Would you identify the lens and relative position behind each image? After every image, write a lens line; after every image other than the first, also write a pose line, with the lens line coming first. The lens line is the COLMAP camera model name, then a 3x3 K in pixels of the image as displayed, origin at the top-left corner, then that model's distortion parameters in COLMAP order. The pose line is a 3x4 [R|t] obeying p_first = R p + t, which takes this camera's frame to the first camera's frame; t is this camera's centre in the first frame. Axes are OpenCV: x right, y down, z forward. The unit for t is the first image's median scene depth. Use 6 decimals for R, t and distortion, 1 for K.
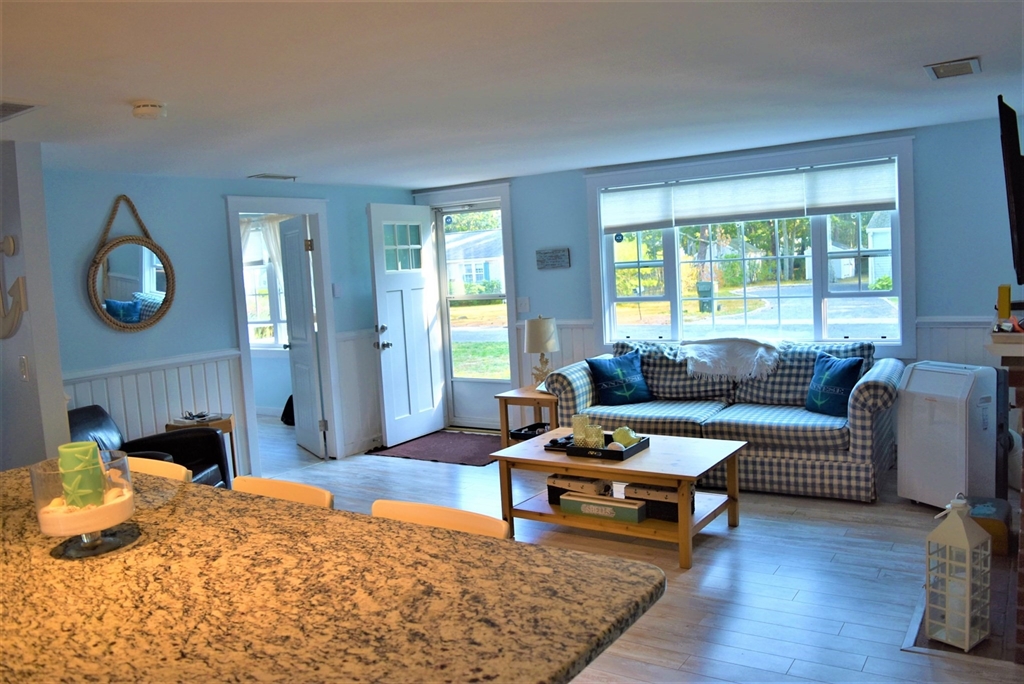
lens RADIAL K [[808.1, 0, 511.5], [0, 808.1, 344.1], [0, 0, 1]] dist [-0.052365, 0.004188]
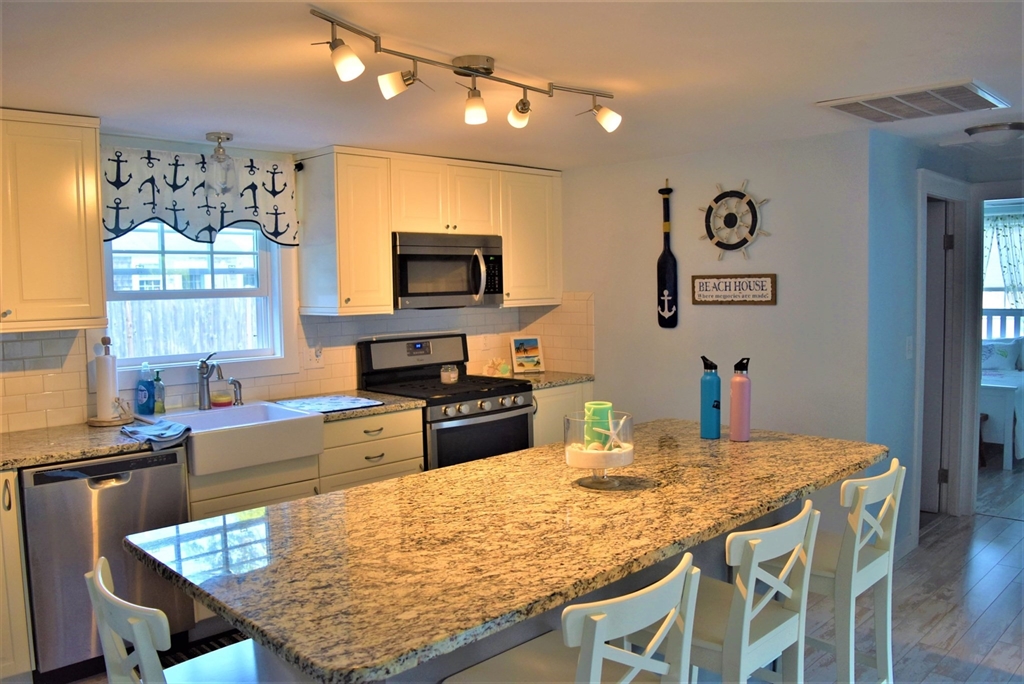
lens RADIAL K [[808.1, 0, 514.4], [0, 808.1, 342.0], [0, 0, 1]] dist [-0.052365, 0.004188]
pose [[-0.217233, 0.130721, -0.967327, 0.872577], [-0.057053, 0.987598, 0.146272, -0.187206], [0.974451, 0.086964, -0.207081, 1.249226]]
